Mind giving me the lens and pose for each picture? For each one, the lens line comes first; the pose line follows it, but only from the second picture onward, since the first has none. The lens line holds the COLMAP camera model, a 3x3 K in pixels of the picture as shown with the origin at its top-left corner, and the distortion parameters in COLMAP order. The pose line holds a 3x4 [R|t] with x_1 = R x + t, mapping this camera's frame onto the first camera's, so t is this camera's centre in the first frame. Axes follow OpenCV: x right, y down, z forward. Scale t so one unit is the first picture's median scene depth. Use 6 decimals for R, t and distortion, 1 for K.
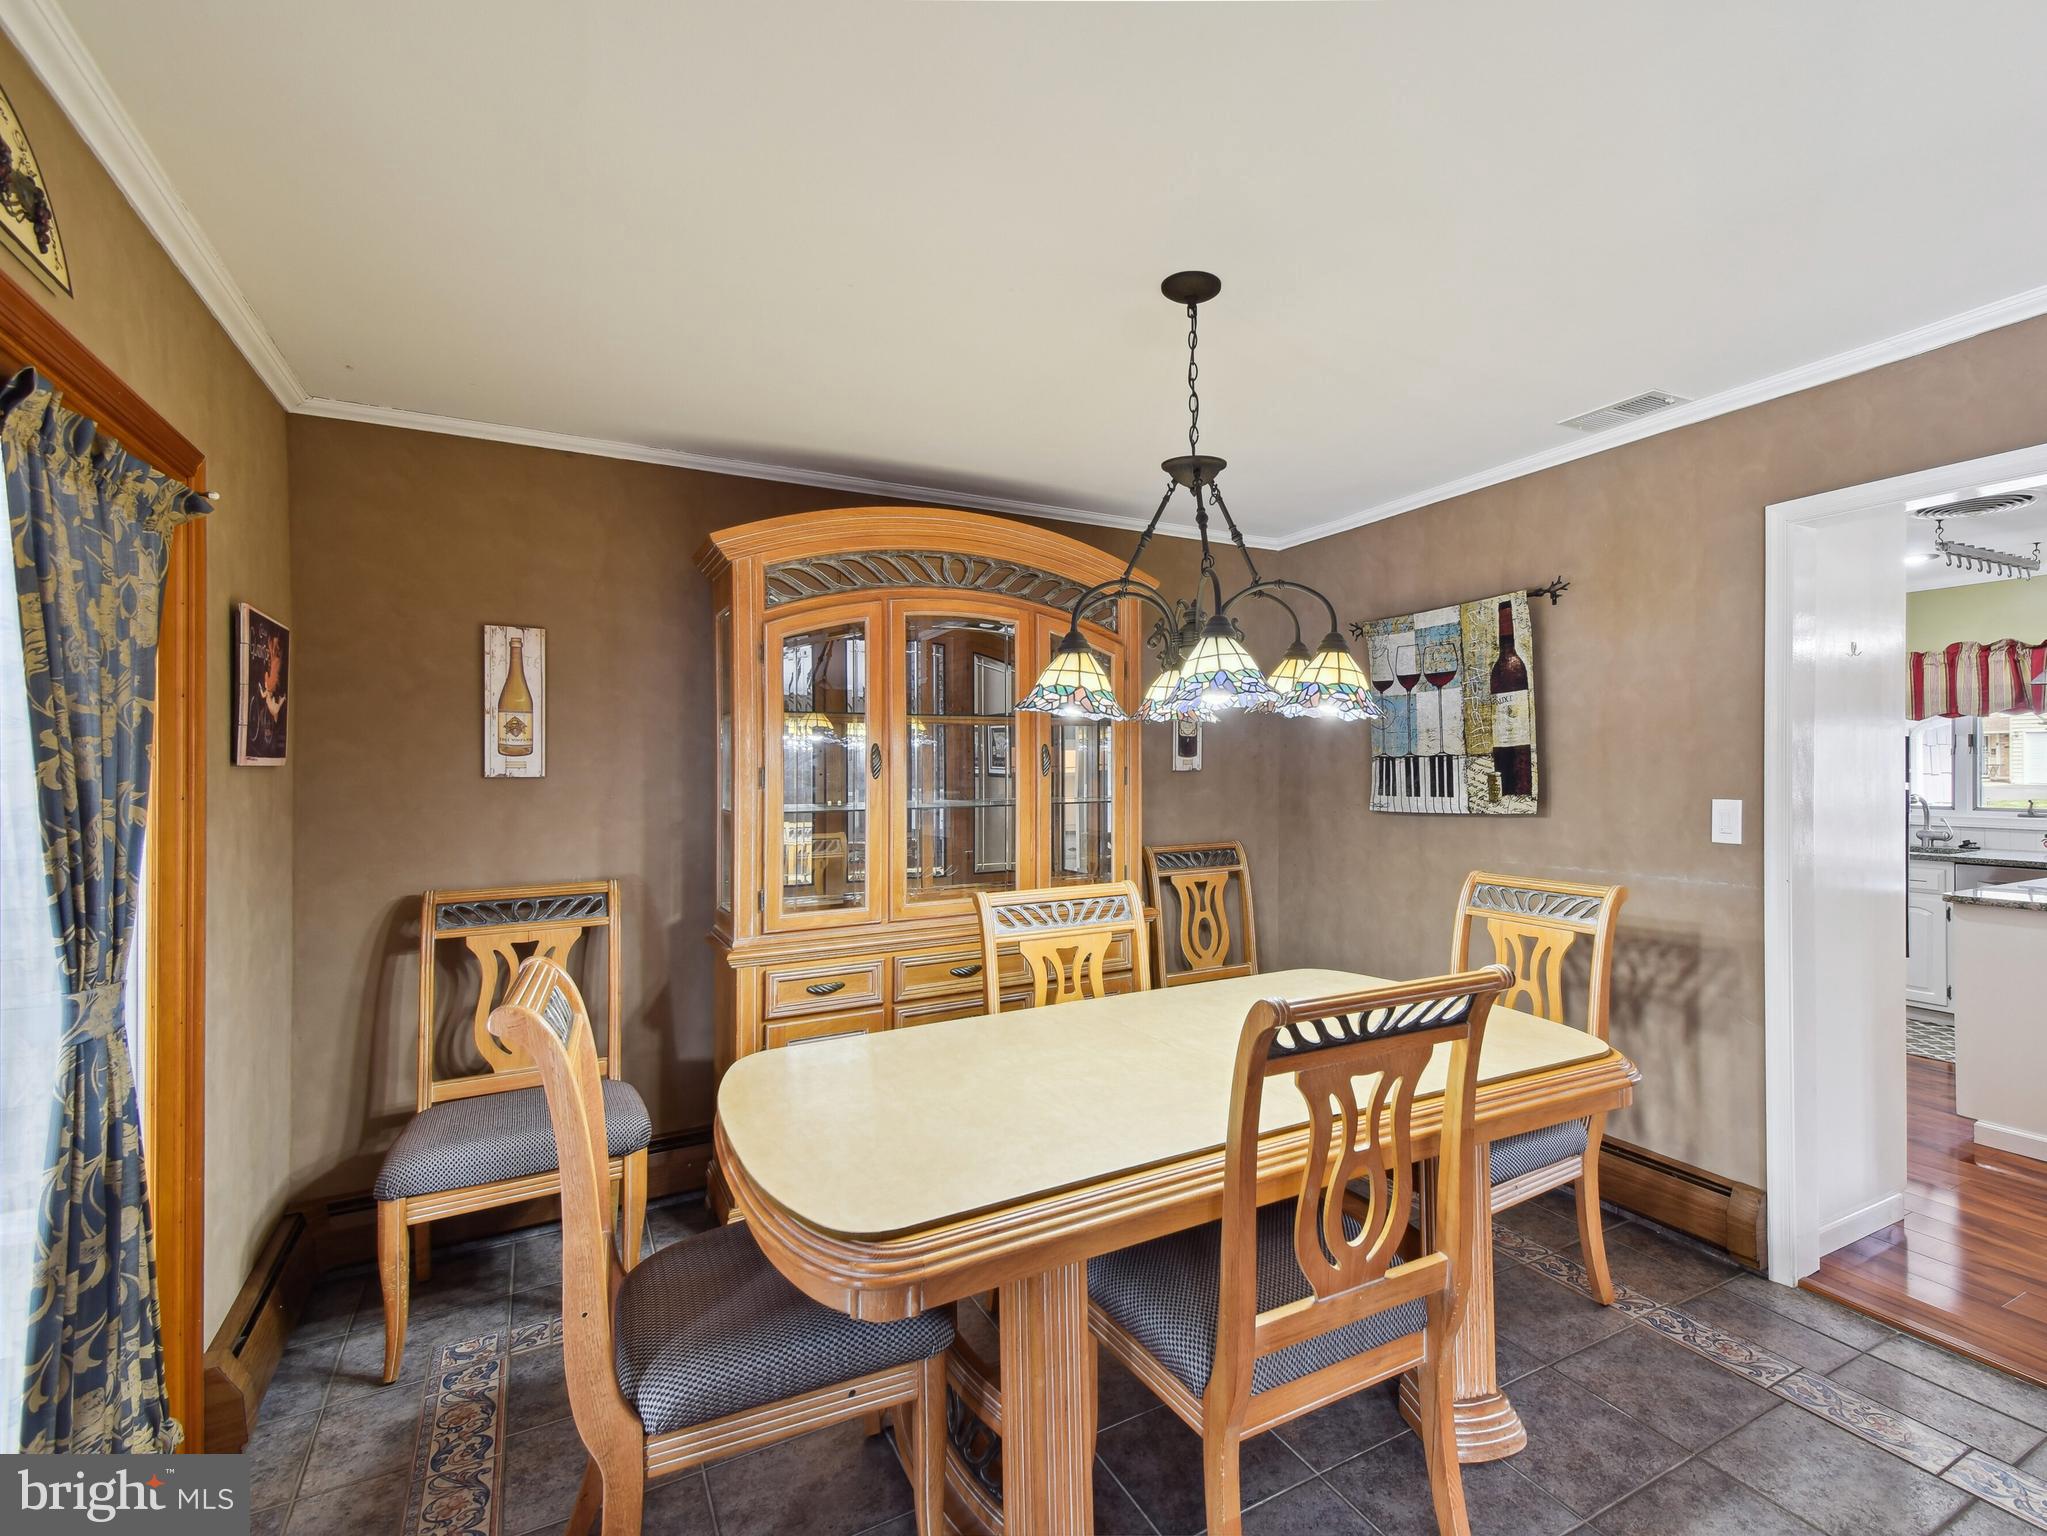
lens RADIAL K [[1004.8, 0, 1160.1], [0, 1004.8, 770.1], [0, 0, 1]] dist [0.043994, 0.000094]
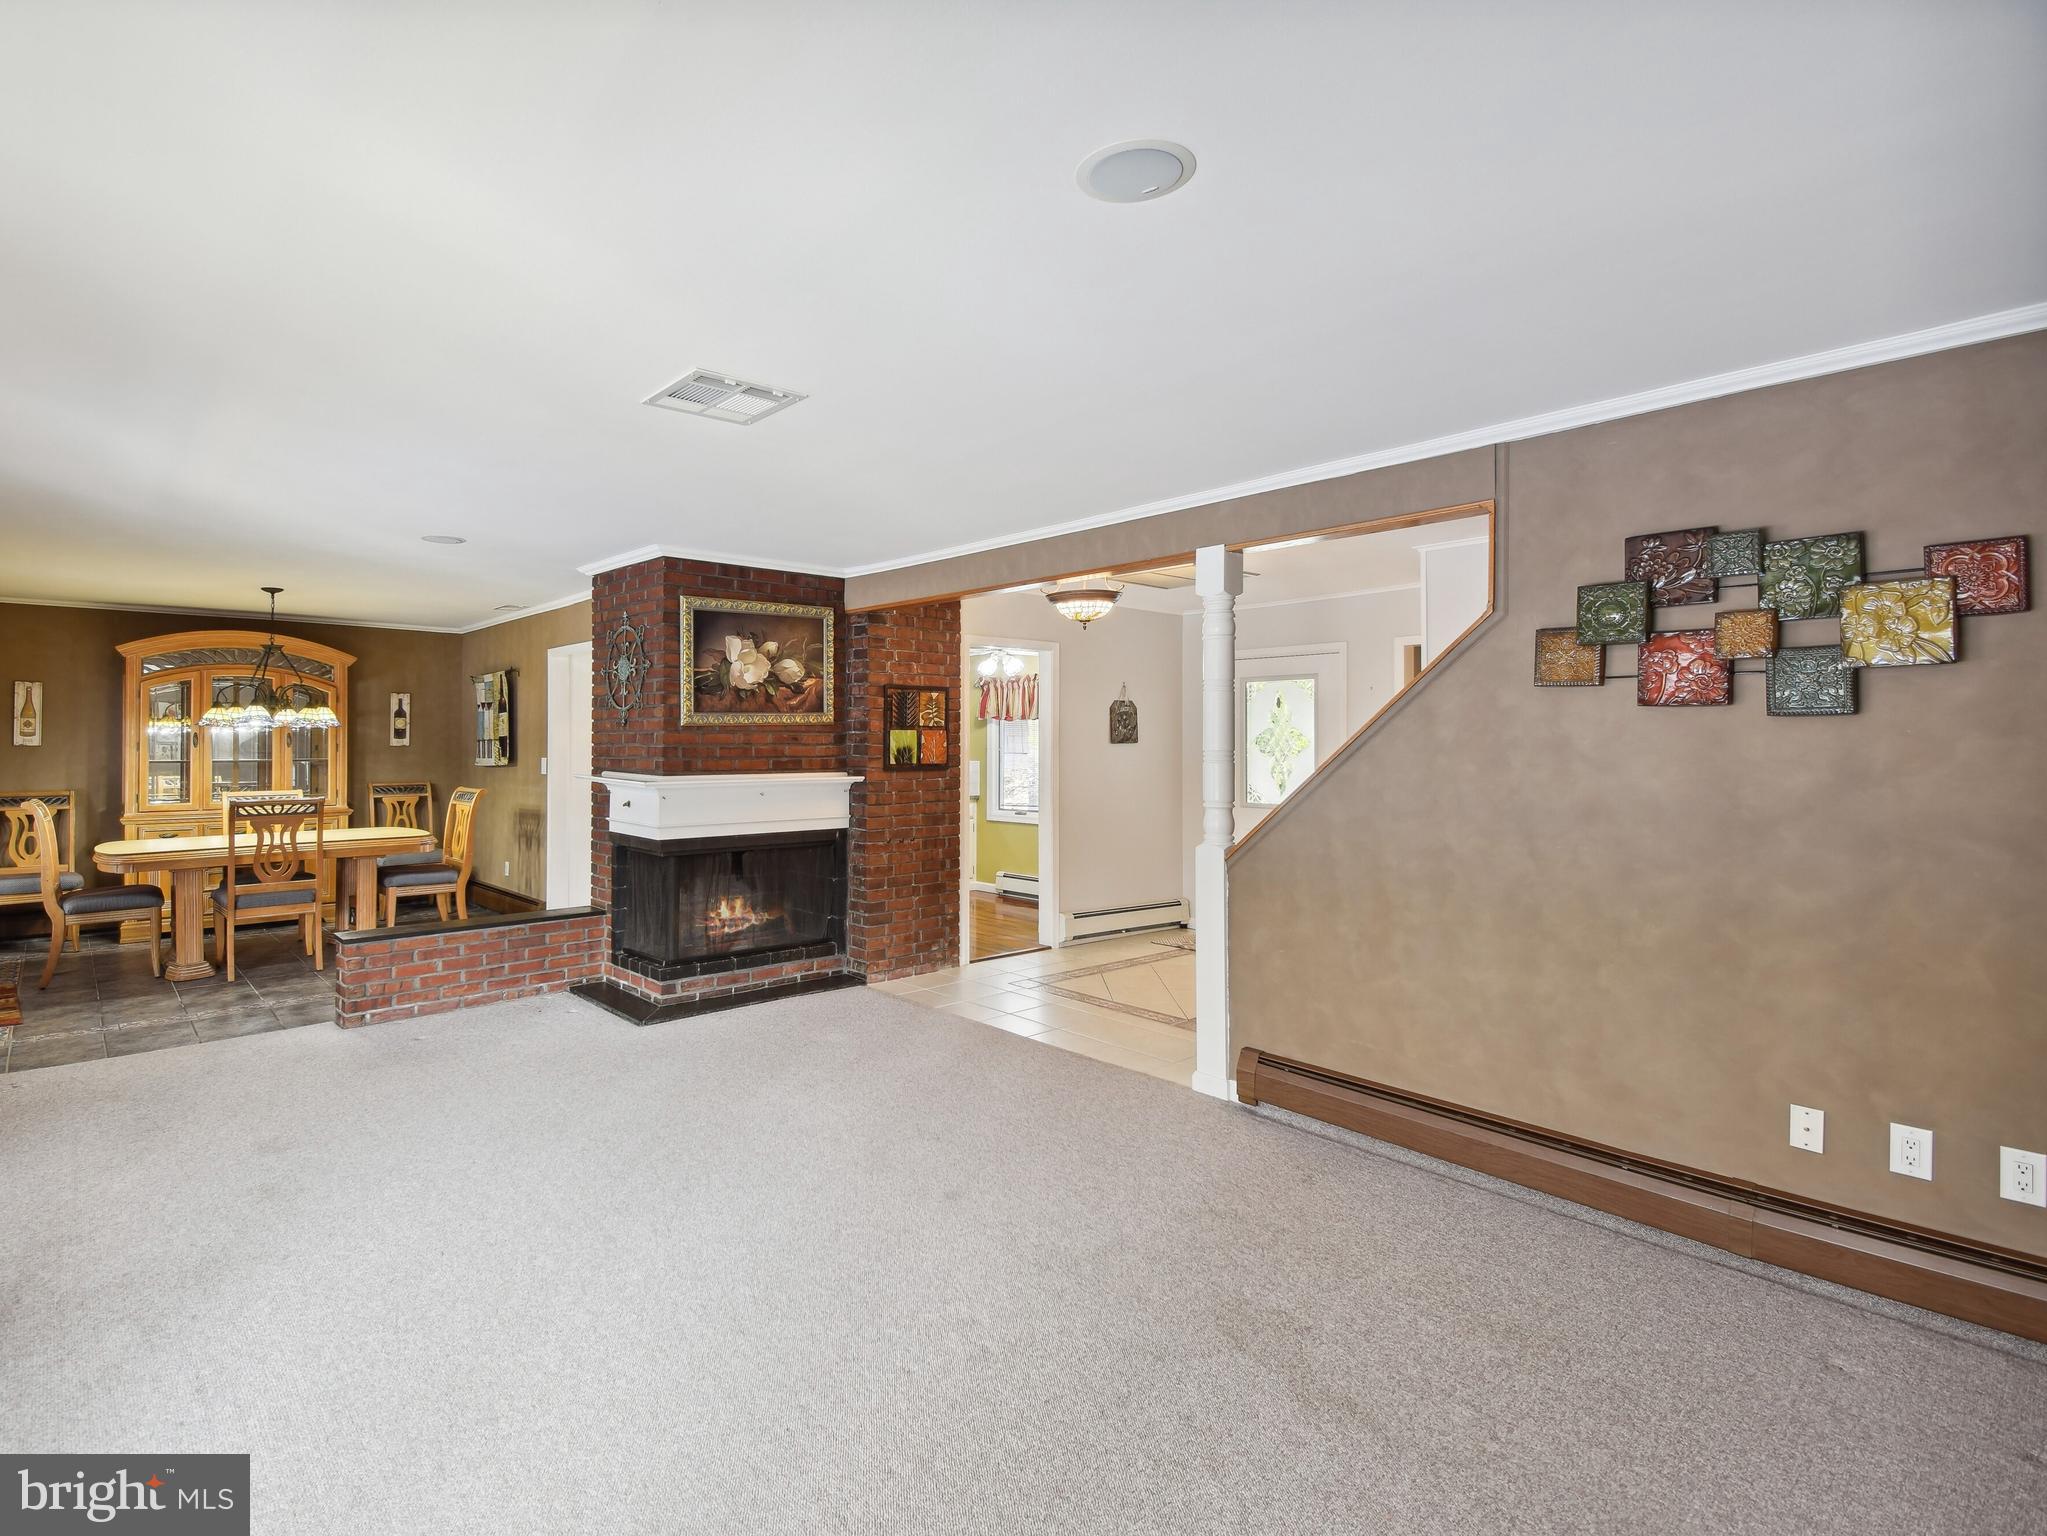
lens RADIAL K [[1026.4, 0, 912.9], [0, 1026.4, 739.7], [0, 0, 1]] dist [0.001099, -0.000664]
pose [[0.989205, 0.008320, 0.146303, 1.055603], [-0.006675, 0.999909, -0.011732, 0.008026], [-0.146387, 0.010629, 0.989170, -1.661805]]
